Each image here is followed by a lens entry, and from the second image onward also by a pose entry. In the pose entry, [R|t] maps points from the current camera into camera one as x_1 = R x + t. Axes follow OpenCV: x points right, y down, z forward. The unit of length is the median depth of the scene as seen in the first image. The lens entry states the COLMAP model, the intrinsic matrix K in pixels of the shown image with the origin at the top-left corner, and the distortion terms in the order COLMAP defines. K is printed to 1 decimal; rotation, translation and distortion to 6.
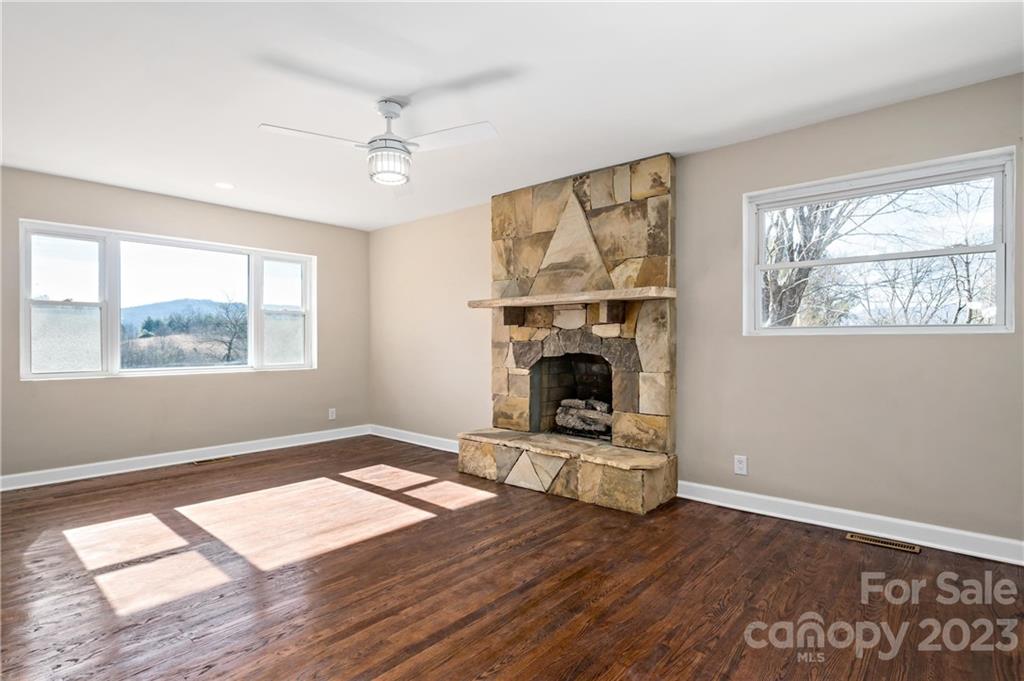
lens RADIAL K [[517.8, 0, 506.0], [0, 517.8, 339.0], [0, 0, 1]] dist [-0.001729, -0.000349]
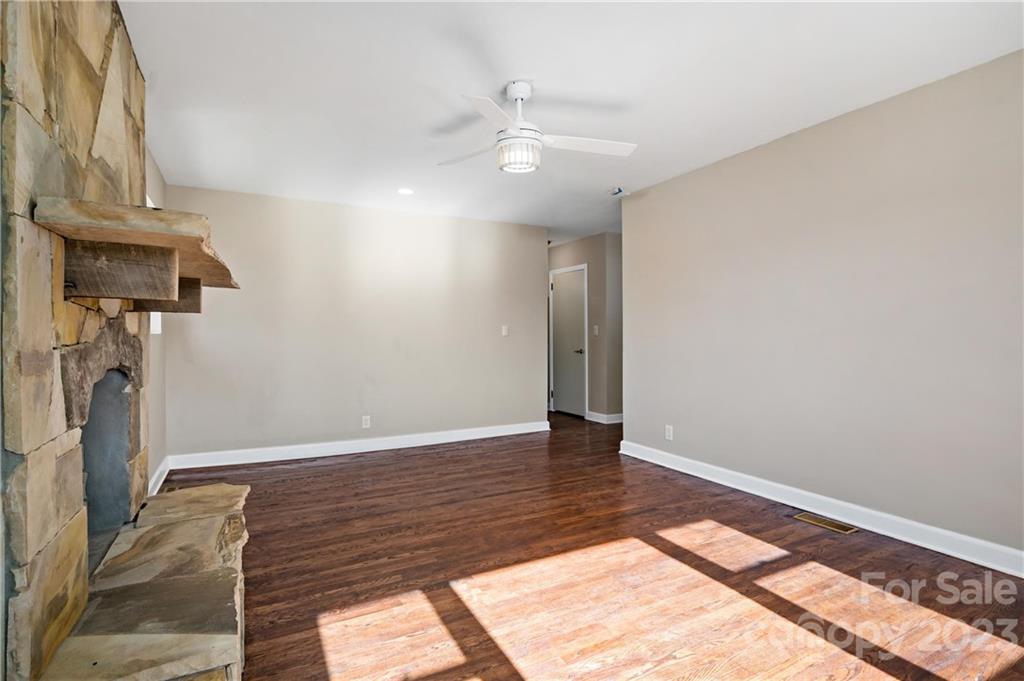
lens RADIAL K [[517.8, 0, 506.0], [0, 517.8, 339.0], [0, 0, 1]] dist [-0.001729, -0.000349]
pose [[-0.931753, -0.002213, 0.363085, -0.579054], [0.006829, 0.999698, 0.023616, -0.017484], [-0.363028, 0.024483, -0.931457, 2.021133]]
